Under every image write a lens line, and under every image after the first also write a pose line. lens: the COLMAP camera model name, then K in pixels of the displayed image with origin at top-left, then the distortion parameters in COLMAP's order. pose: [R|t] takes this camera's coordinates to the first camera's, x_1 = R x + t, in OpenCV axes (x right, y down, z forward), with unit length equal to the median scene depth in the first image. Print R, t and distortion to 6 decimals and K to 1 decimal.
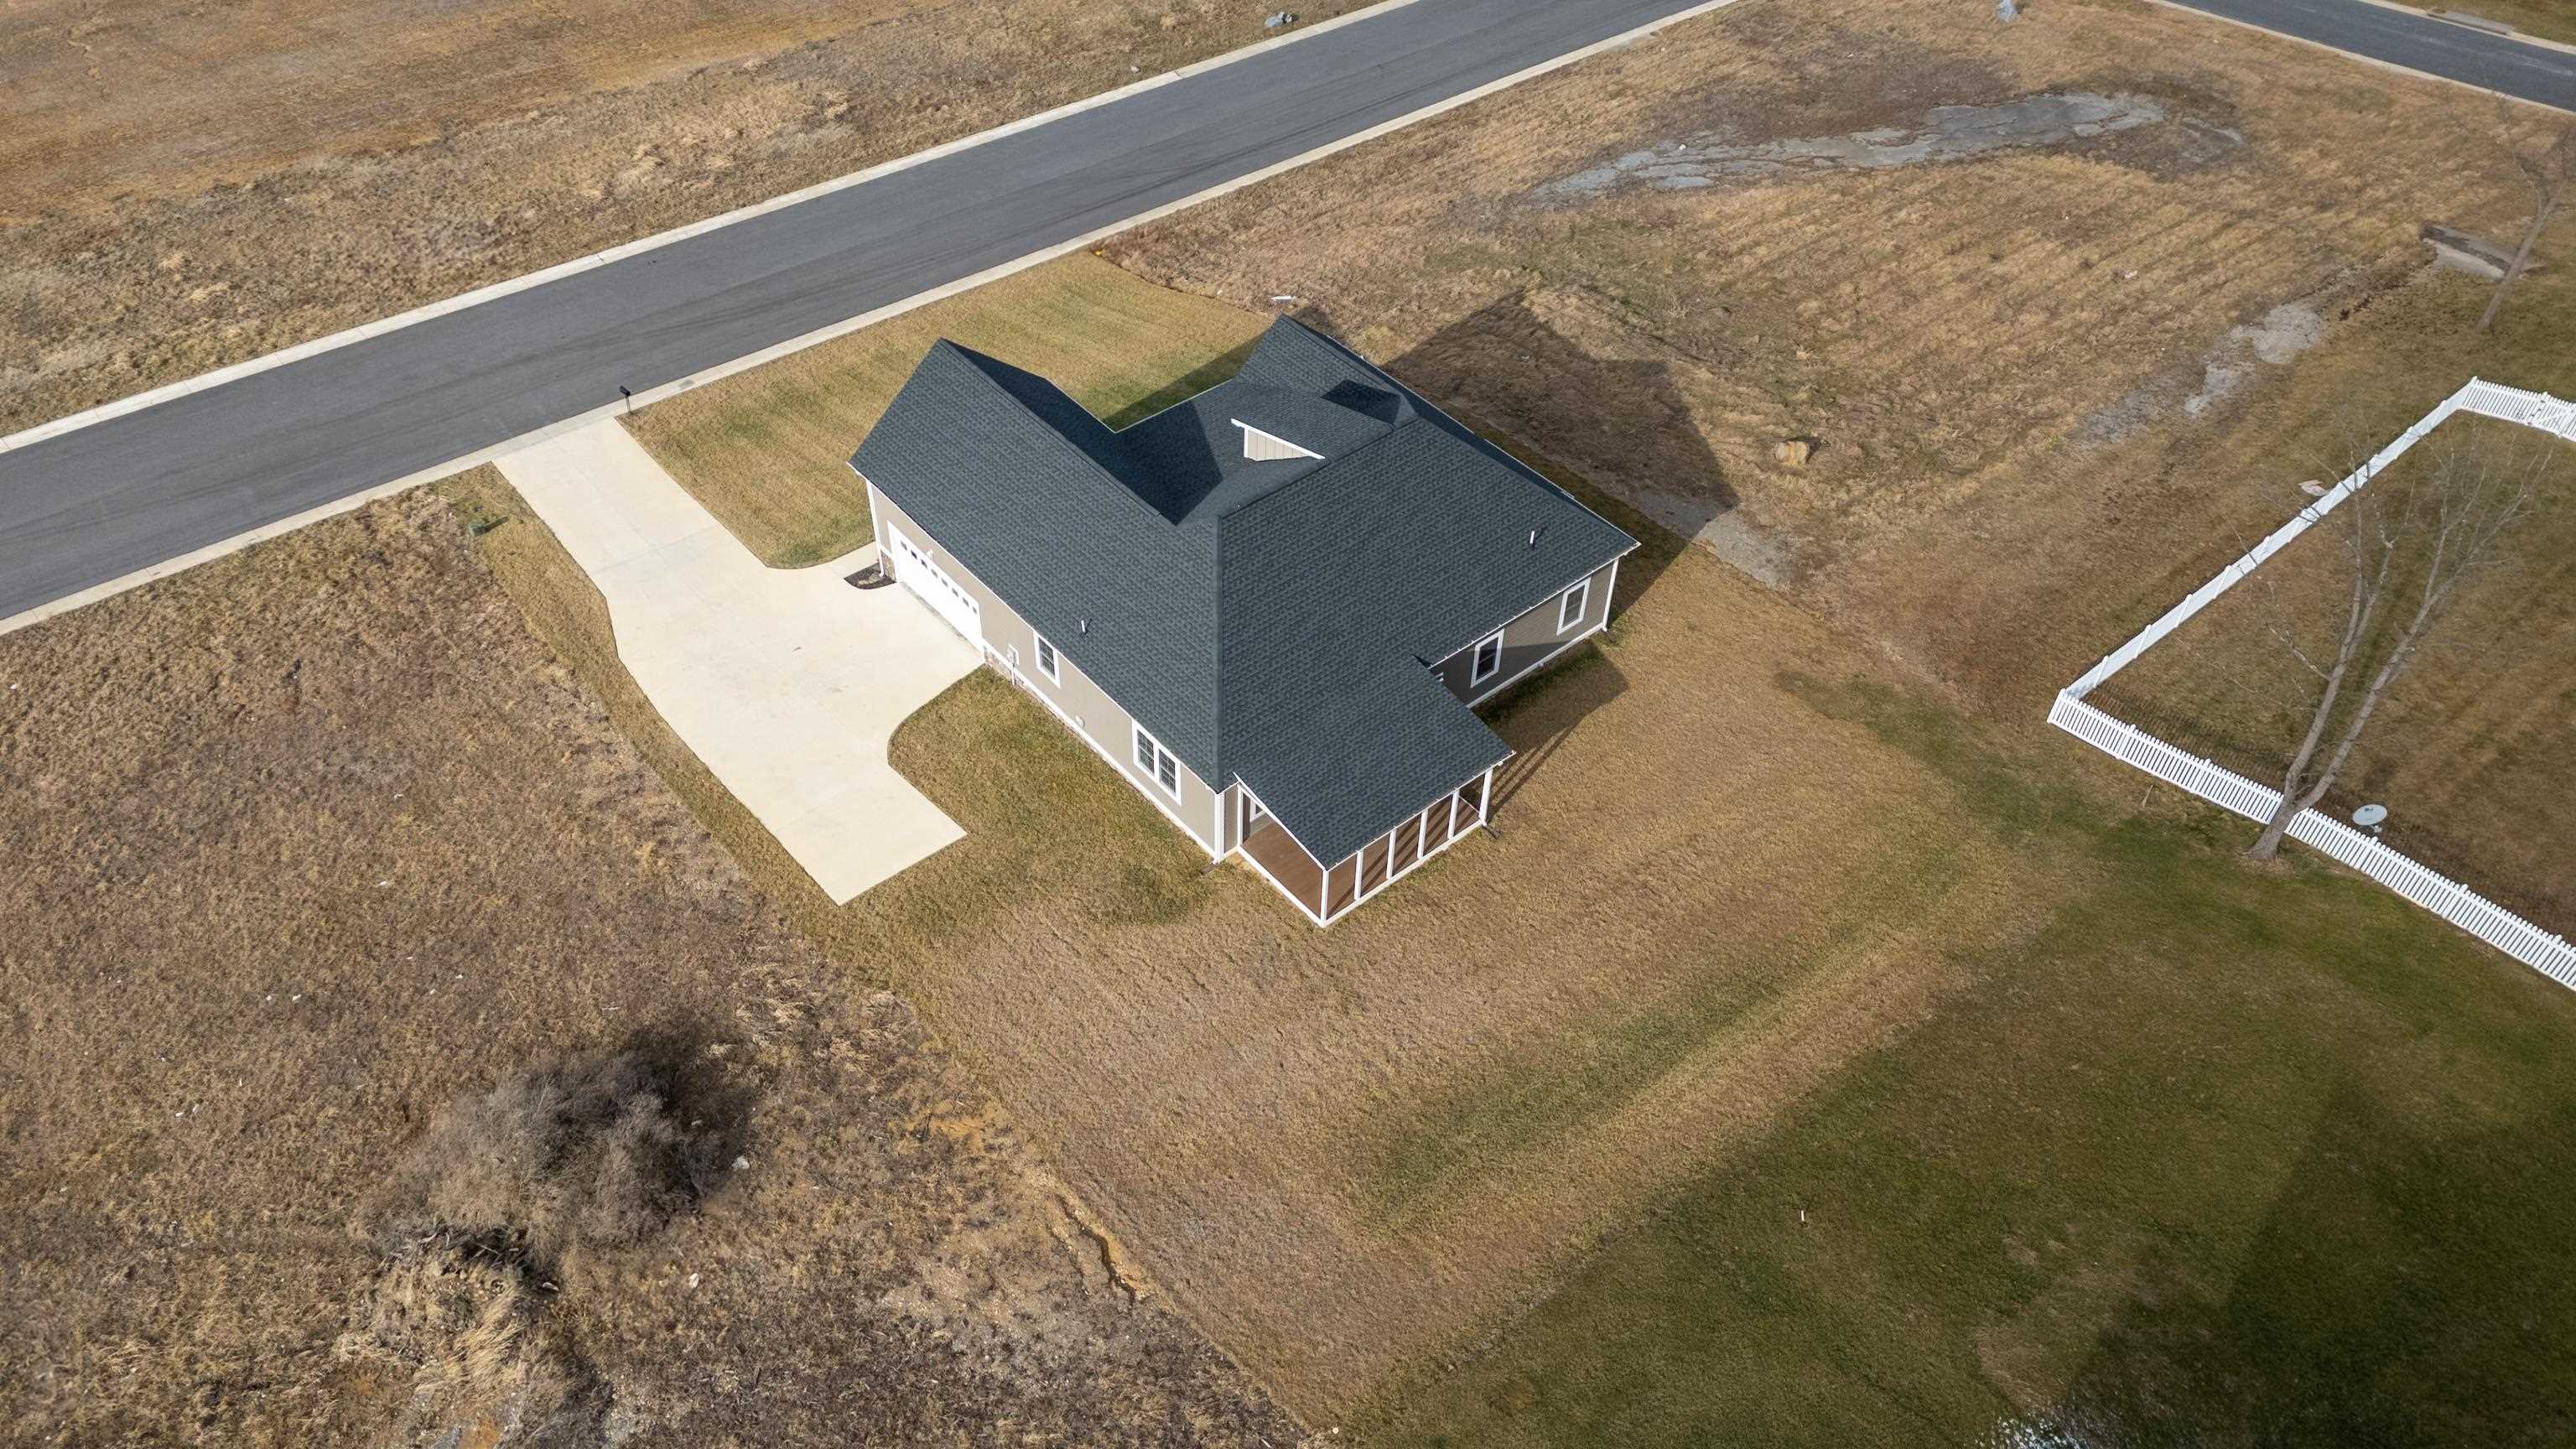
lens RADIAL K [[1893.6, 0, 1282.2], [0, 1893.6, 698.5], [0, 0, 1]] dist [0.066997, -0.056784]
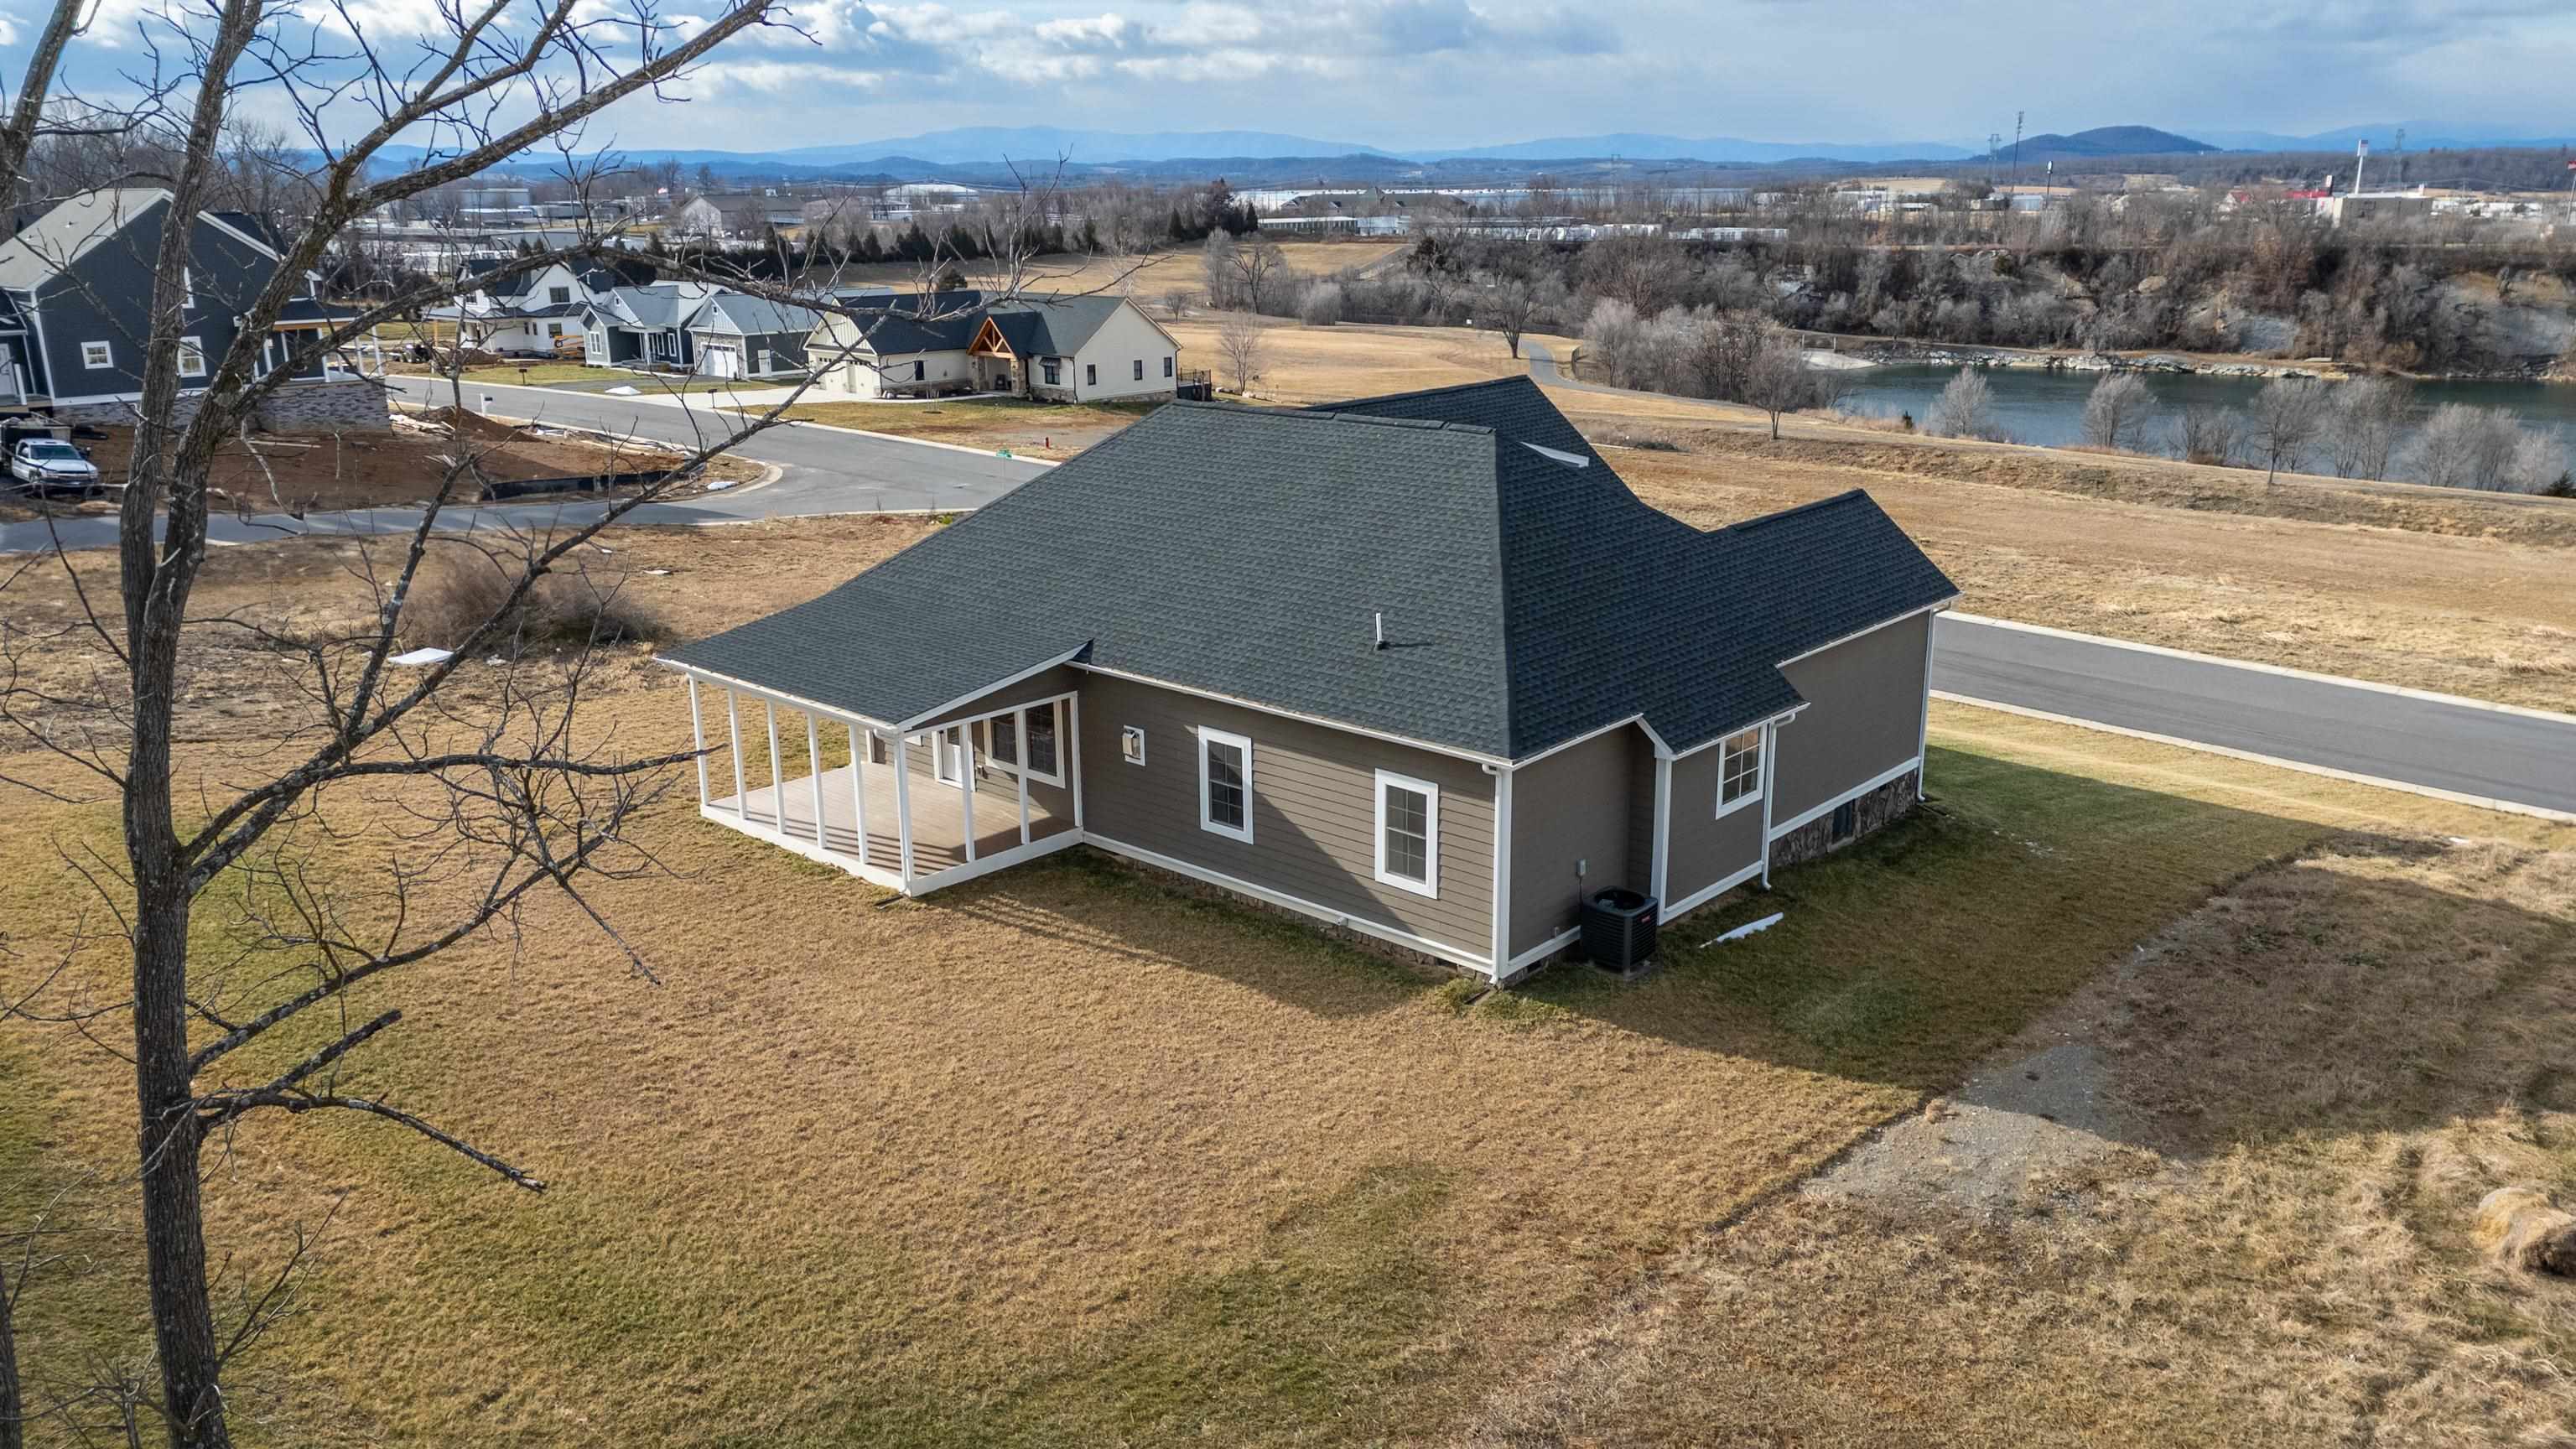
lens RADIAL K [[1893.6, 0, 1289.0], [0, 1893.6, 714.6], [0, 0, 1]] dist [0.066997, -0.056784]
pose [[0.127934, 0.240738, -0.962122, 0.517363], [-0.679940, 0.727521, 0.091625, -0.080958], [0.722021, 0.642463, 0.256762, 0.716148]]
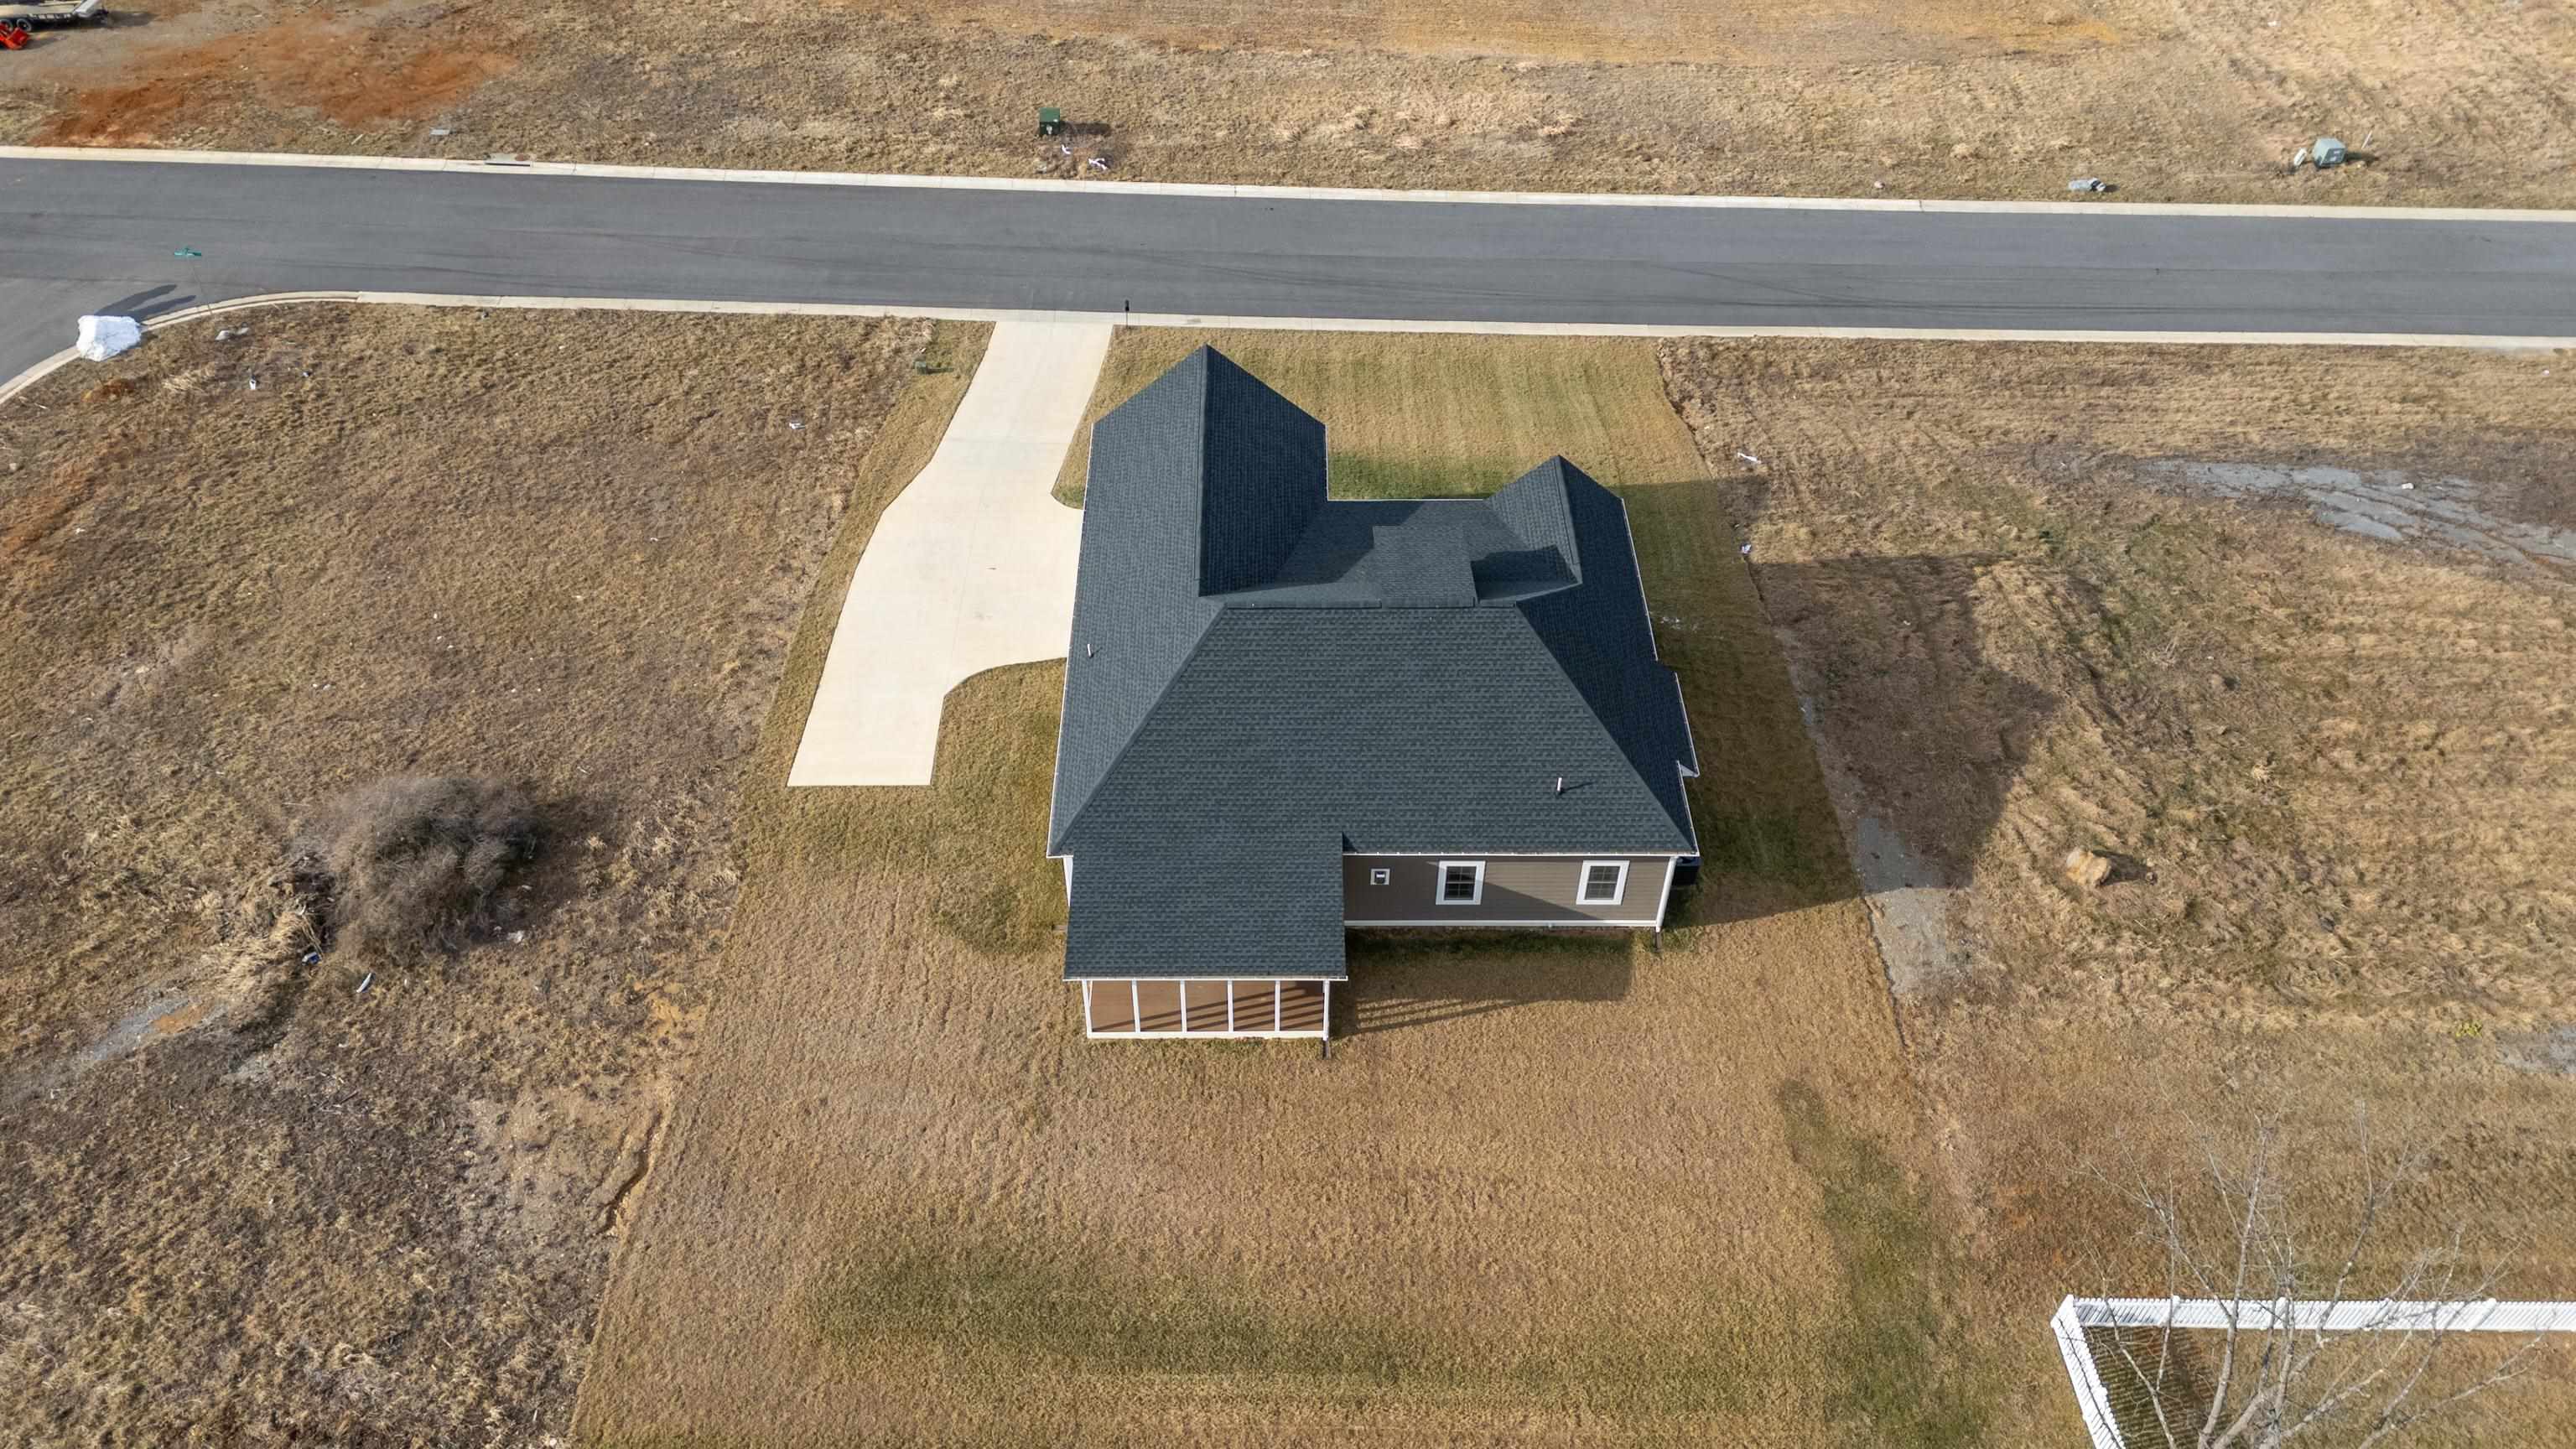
lens RADIAL K [[1893.6, 0, 1294.8], [0, 1893.6, 703.7], [0, 0, 1]] dist [0.066997, -0.056784]
pose [[0.767492, 0.435107, -0.470784, 0.355306], [-0.435934, 0.892684, 0.114355, -0.135443], [0.470018, 0.117464, 0.874806, 0.151984]]
